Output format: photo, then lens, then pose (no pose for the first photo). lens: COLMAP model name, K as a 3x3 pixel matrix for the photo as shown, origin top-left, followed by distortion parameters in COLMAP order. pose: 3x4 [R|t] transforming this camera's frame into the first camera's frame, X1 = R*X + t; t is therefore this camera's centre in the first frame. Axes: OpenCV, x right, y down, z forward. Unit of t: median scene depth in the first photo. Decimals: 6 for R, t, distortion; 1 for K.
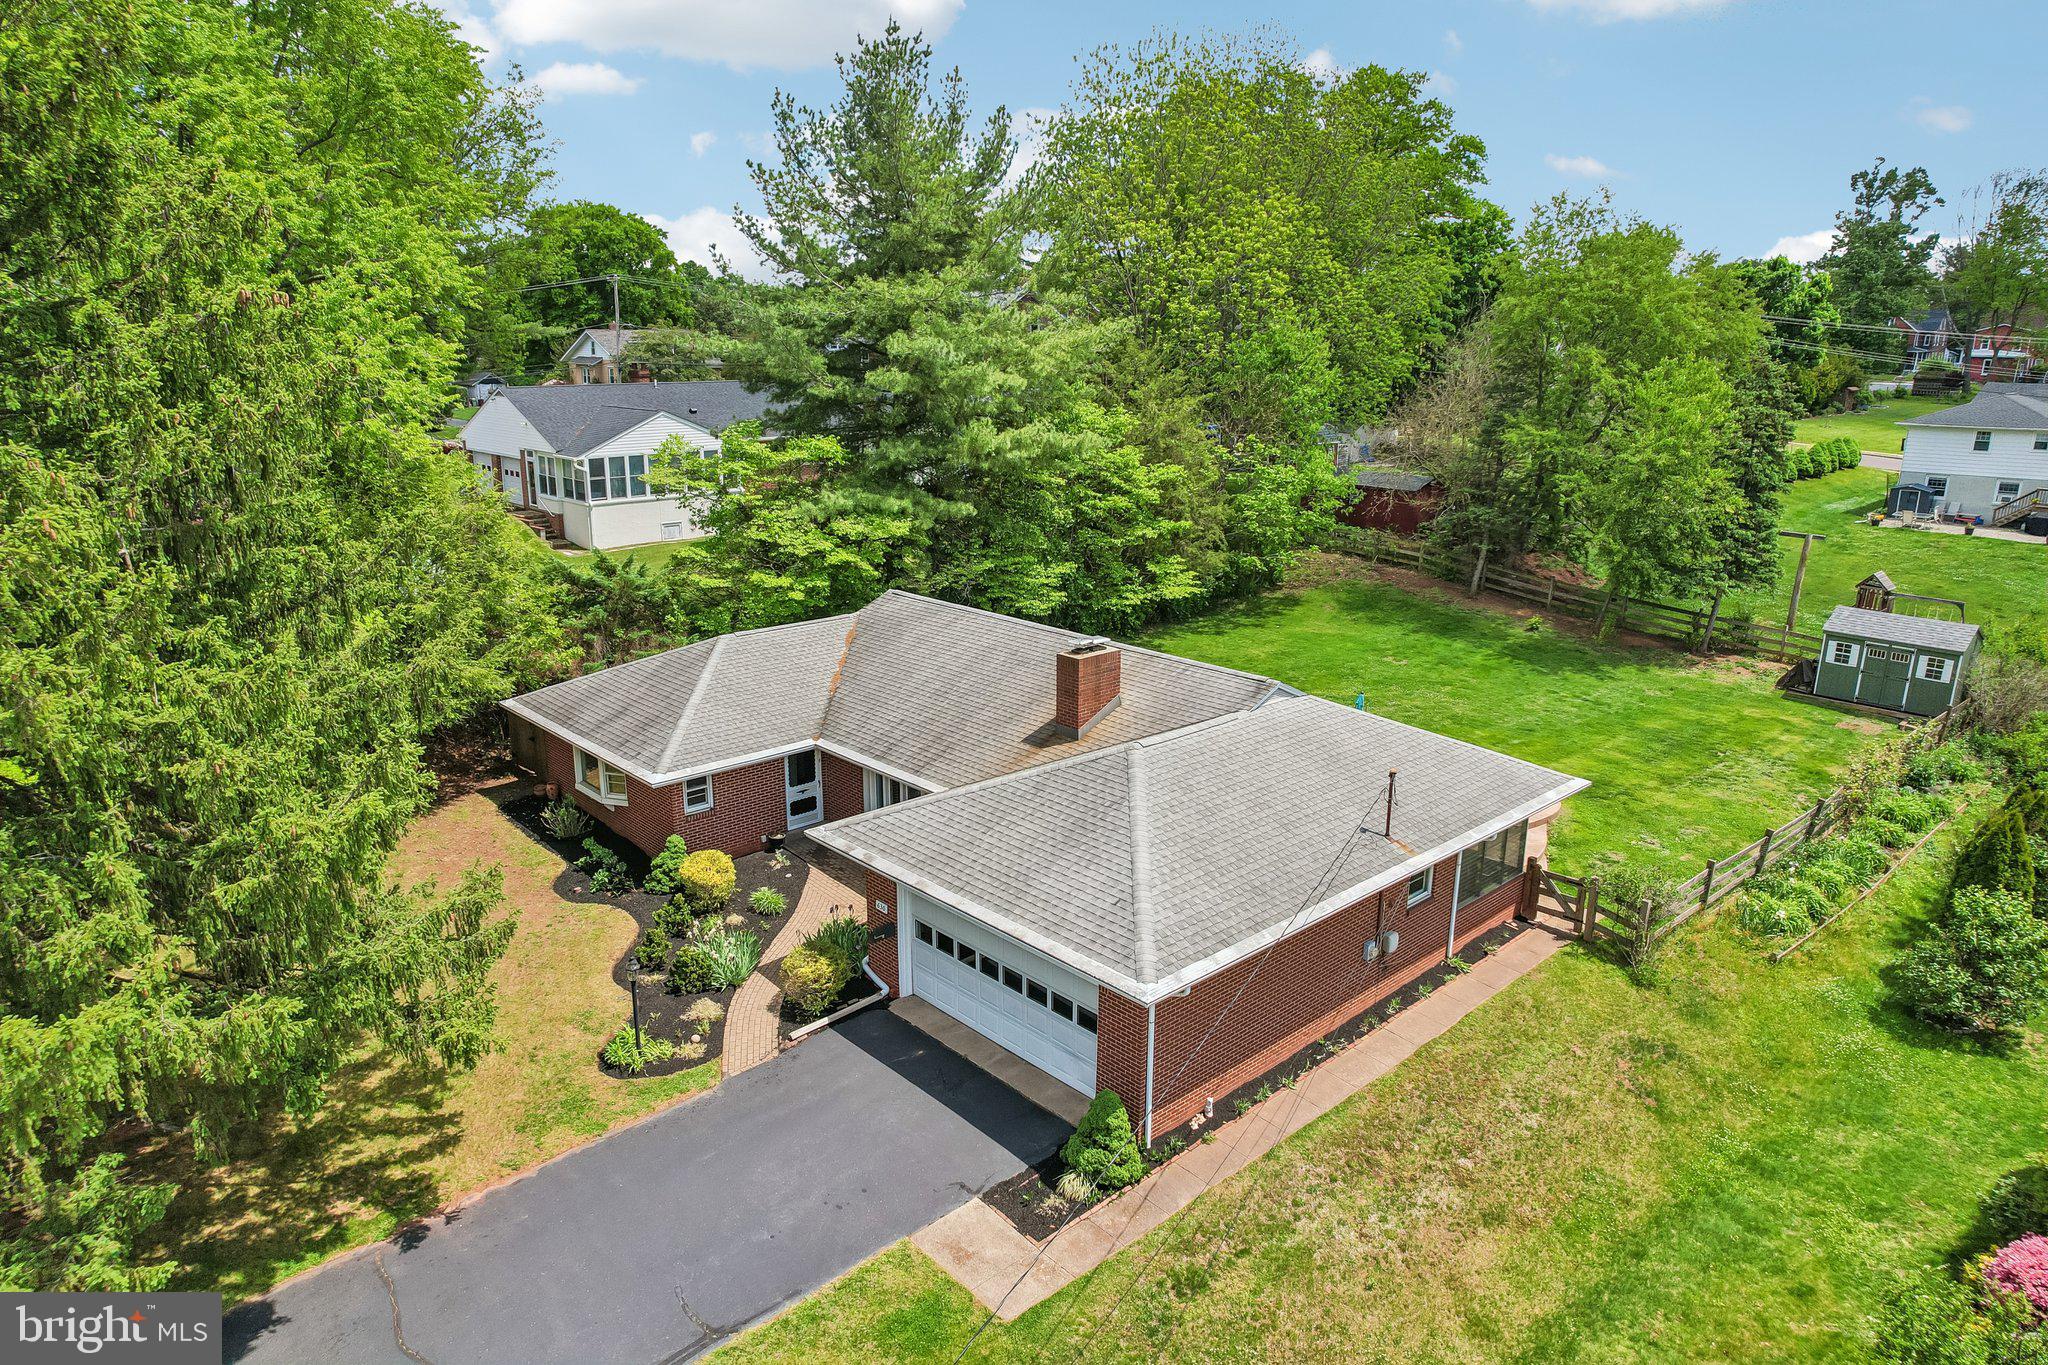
lens RADIAL K [[1268.4, 0, 1024.0], [0, 1268.4, 682.5], [0, 0, 1]] dist [-0.069184, 0.053096]
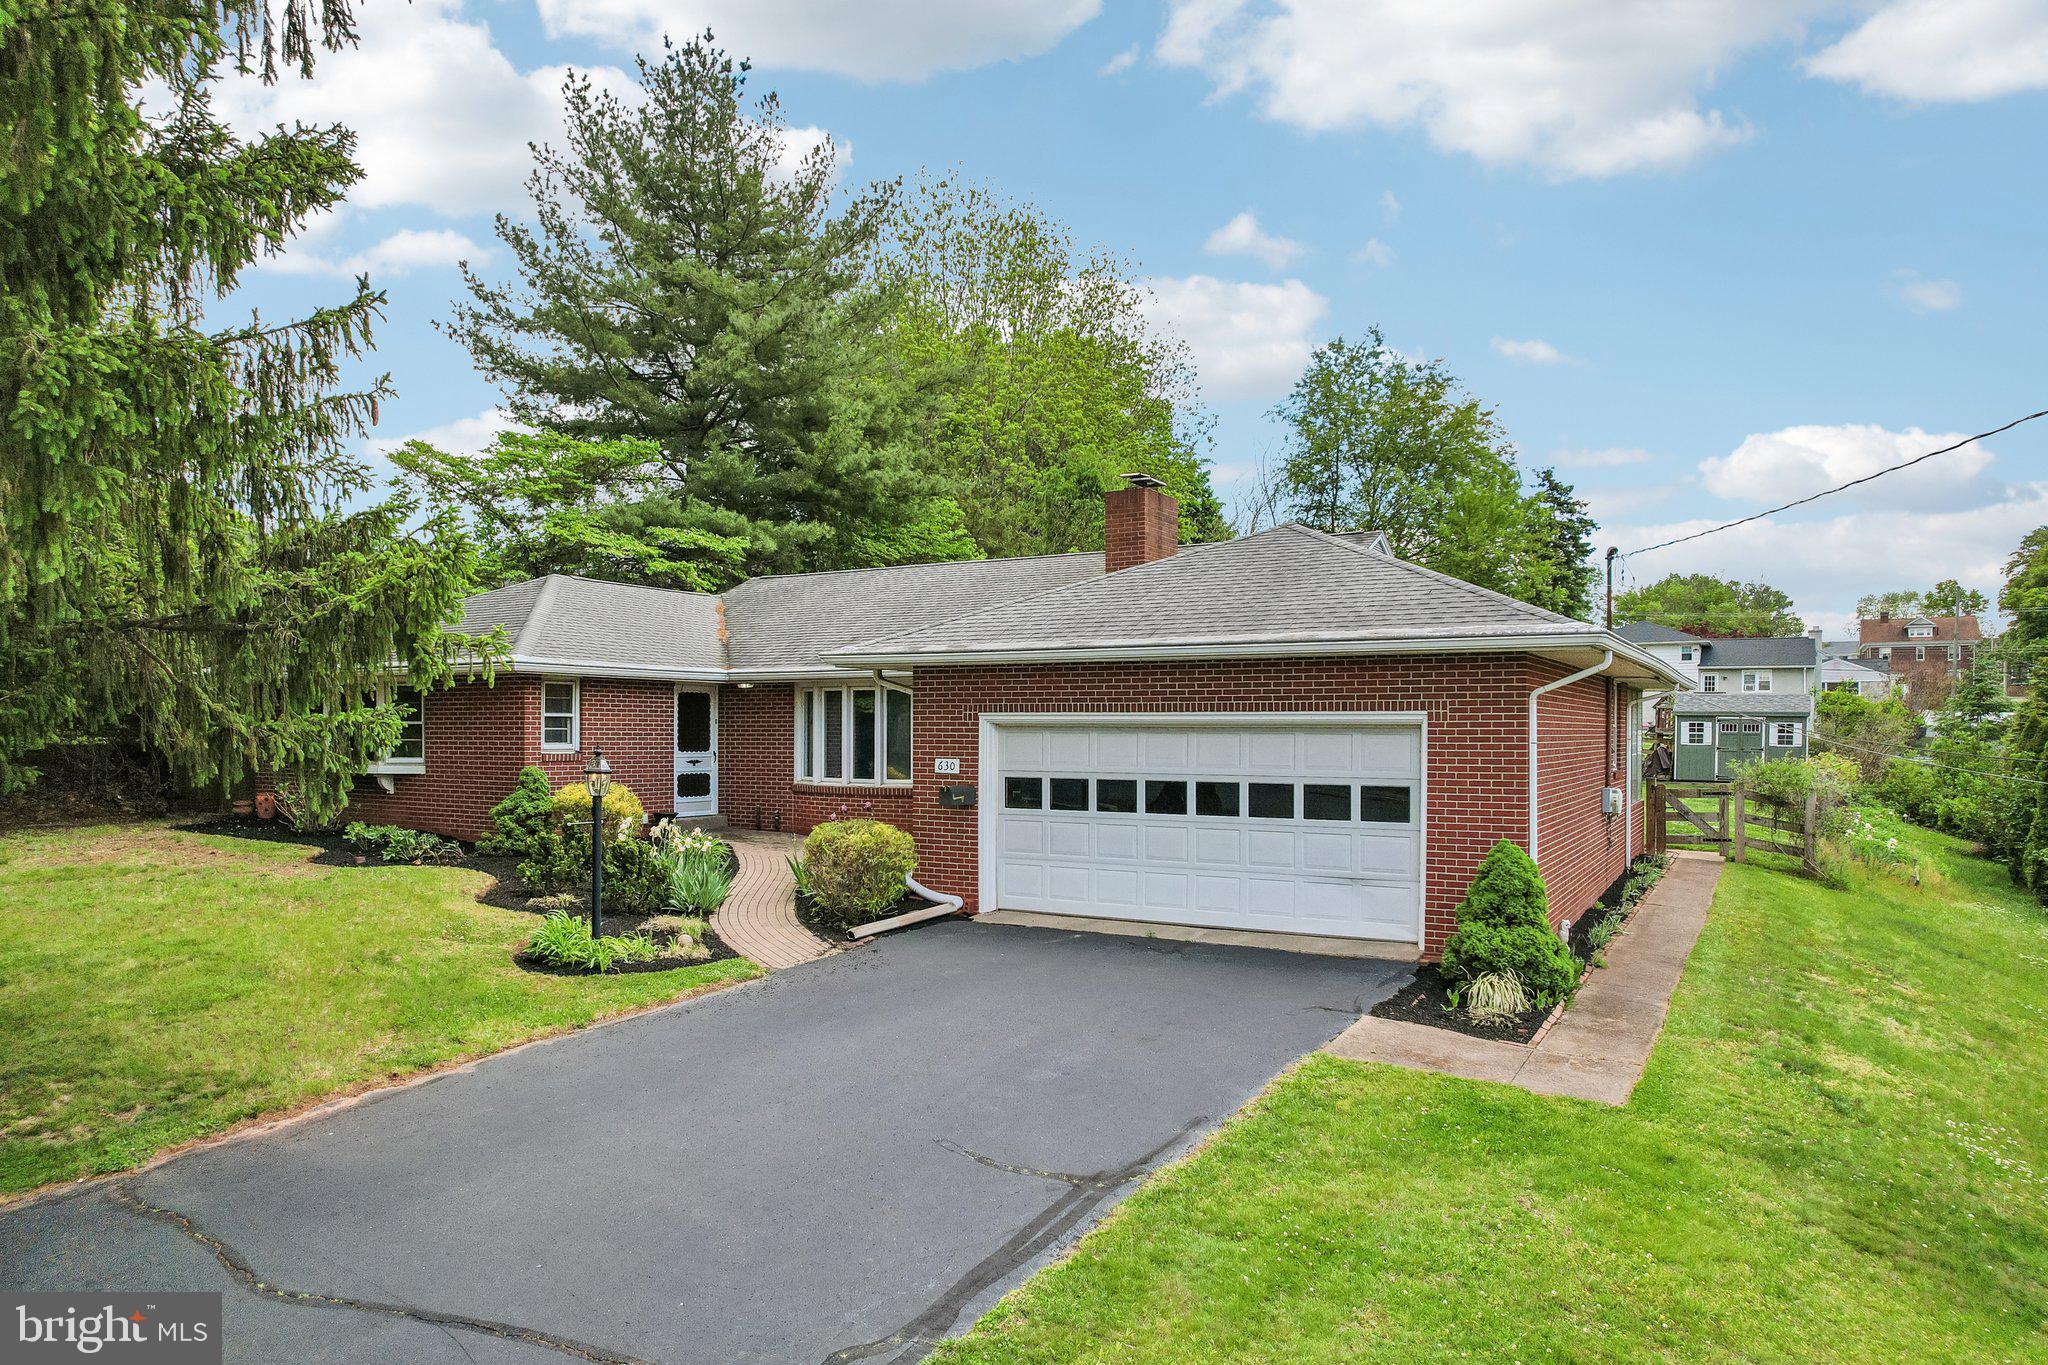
lens RADIAL K [[1303.8, 0, 1024.6], [0, 1303.8, 719.7], [0, 0, 1]] dist [-0.049659, -0.000278]
pose [[0.954950, -0.001961, 0.296760, -0.242388], [0.080546, 0.964155, -0.252820, 0.290903], [-0.285627, 0.265333, 0.920878, 0.340647]]
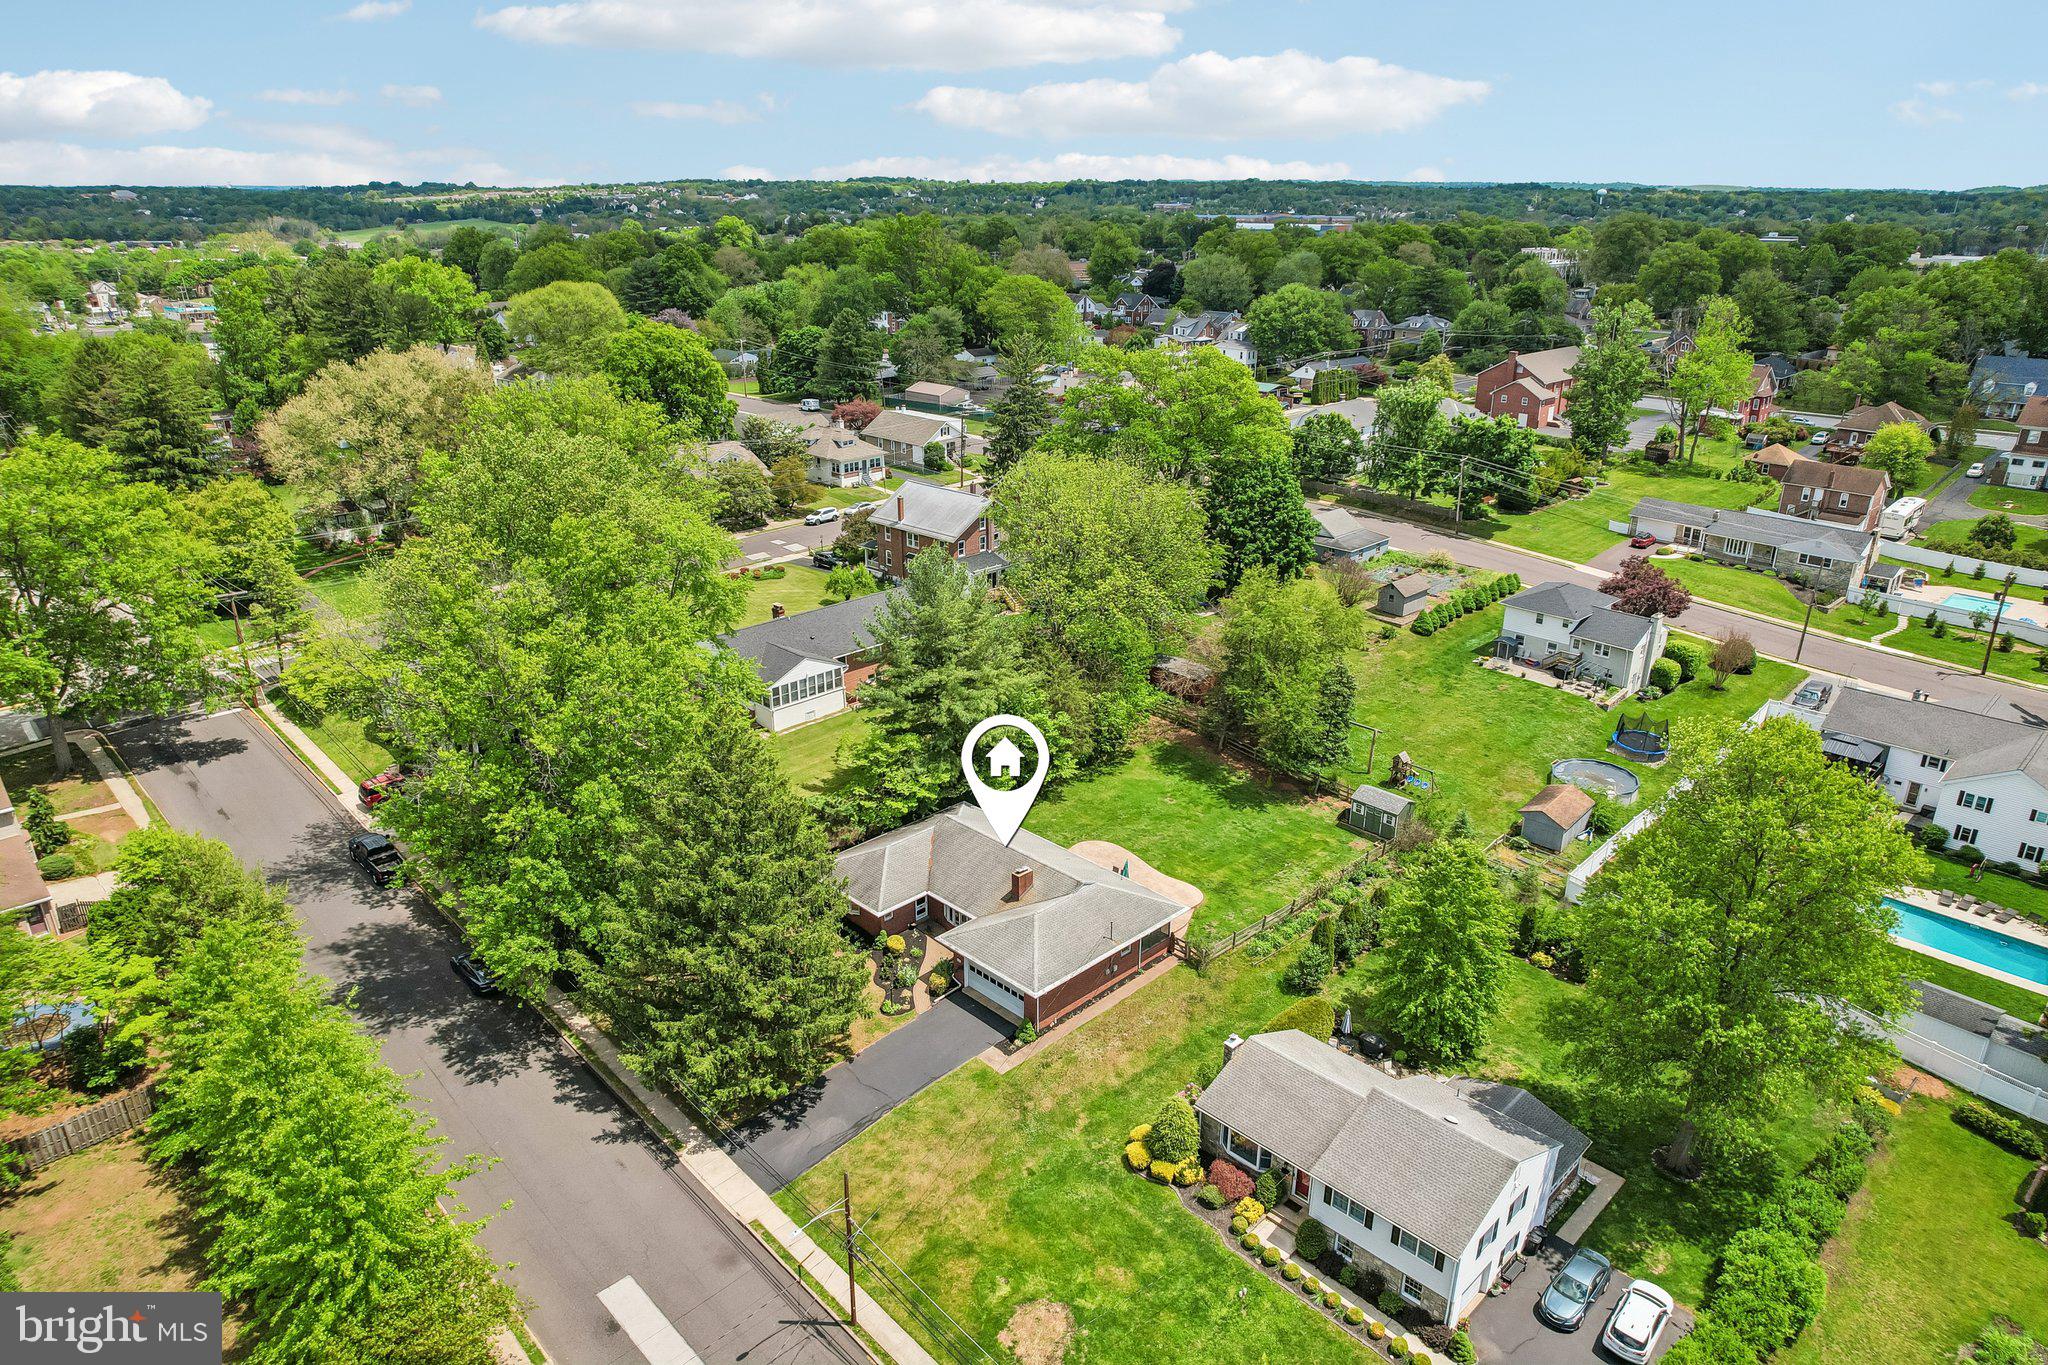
lens RADIAL K [[1268.4, 0, 1024.0], [0, 1268.4, 682.5], [0, 0, 1]] dist [-0.069184, 0.053096]
pose [[0.999408, -0.016159, 0.030388, -0.029281], [0.012741, 0.993907, 0.109479, -0.805056], [-0.031972, -0.109027, 0.993524, -1.958414]]
